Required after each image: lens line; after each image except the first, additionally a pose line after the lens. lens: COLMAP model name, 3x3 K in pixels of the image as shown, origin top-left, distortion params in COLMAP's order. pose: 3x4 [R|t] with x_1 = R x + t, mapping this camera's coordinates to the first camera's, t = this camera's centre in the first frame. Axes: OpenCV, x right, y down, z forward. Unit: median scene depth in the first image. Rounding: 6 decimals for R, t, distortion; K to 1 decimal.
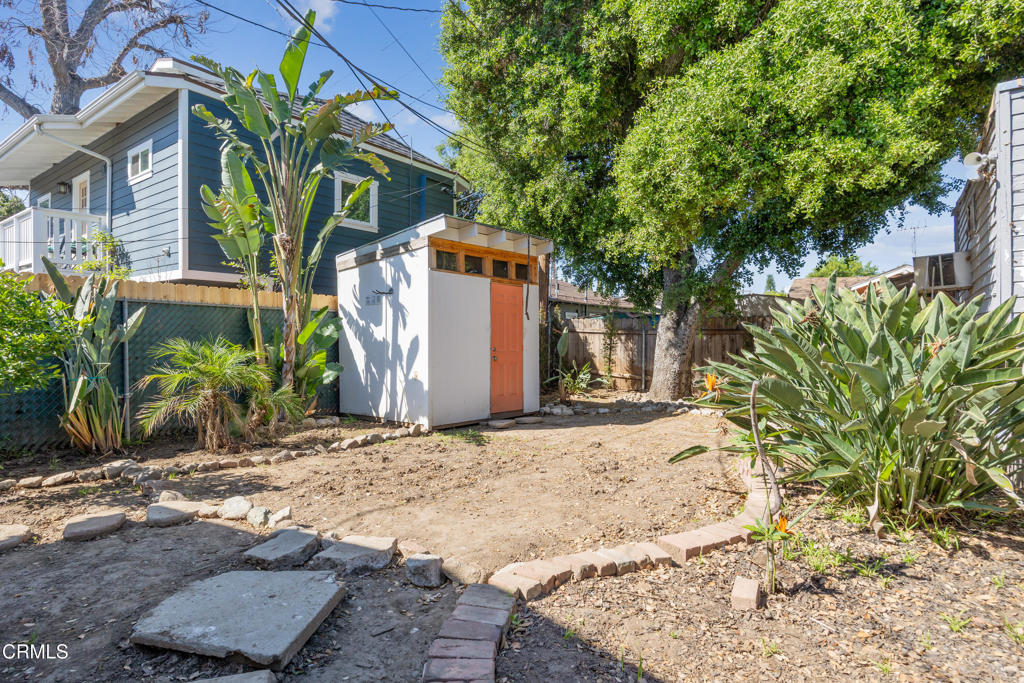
lens RADIAL K [[539.8, 0, 512.0], [0, 539.8, 341.5], [0, 0, 1]] dist [-0.002071, -0.000177]
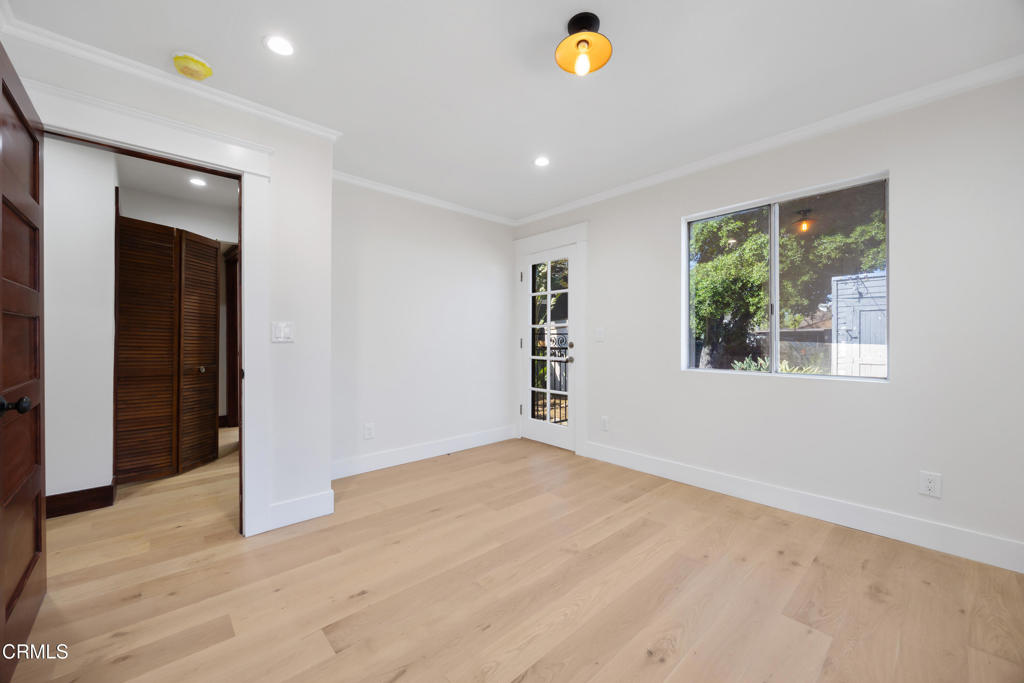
lens RADIAL K [[387.7, 0, 513.9], [0, 387.7, 337.4], [0, 0, 1]] dist [-0.002167, -0.000003]
pose [[0.979219, 0.000227, -0.202805, -0.213108], [-0.003425, 0.999875, -0.015418, -0.129098], [0.202776, 0.015792, 0.979098, -1.020415]]
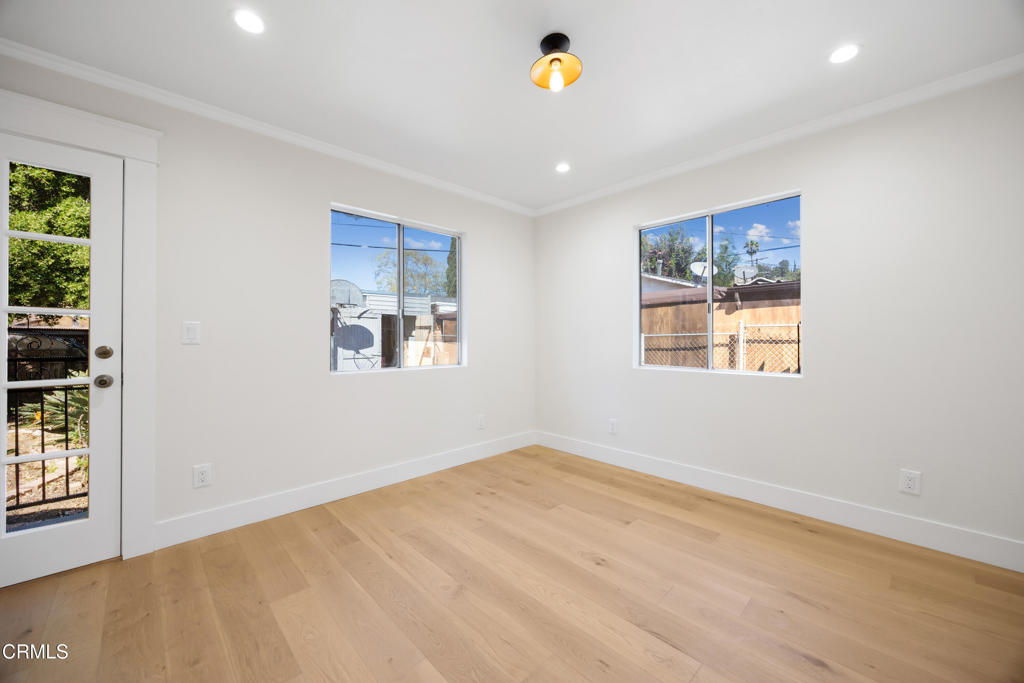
lens RADIAL K [[387.7, 0, 513.9], [0, 387.7, 337.4], [0, 0, 1]] dist [-0.002167, -0.000003]
pose [[0.169832, 0.008328, 0.985438, -0.538891], [0.008101, 0.999919, -0.009846, -0.133504], [-0.985440, 0.009655, 0.169751, -0.742808]]
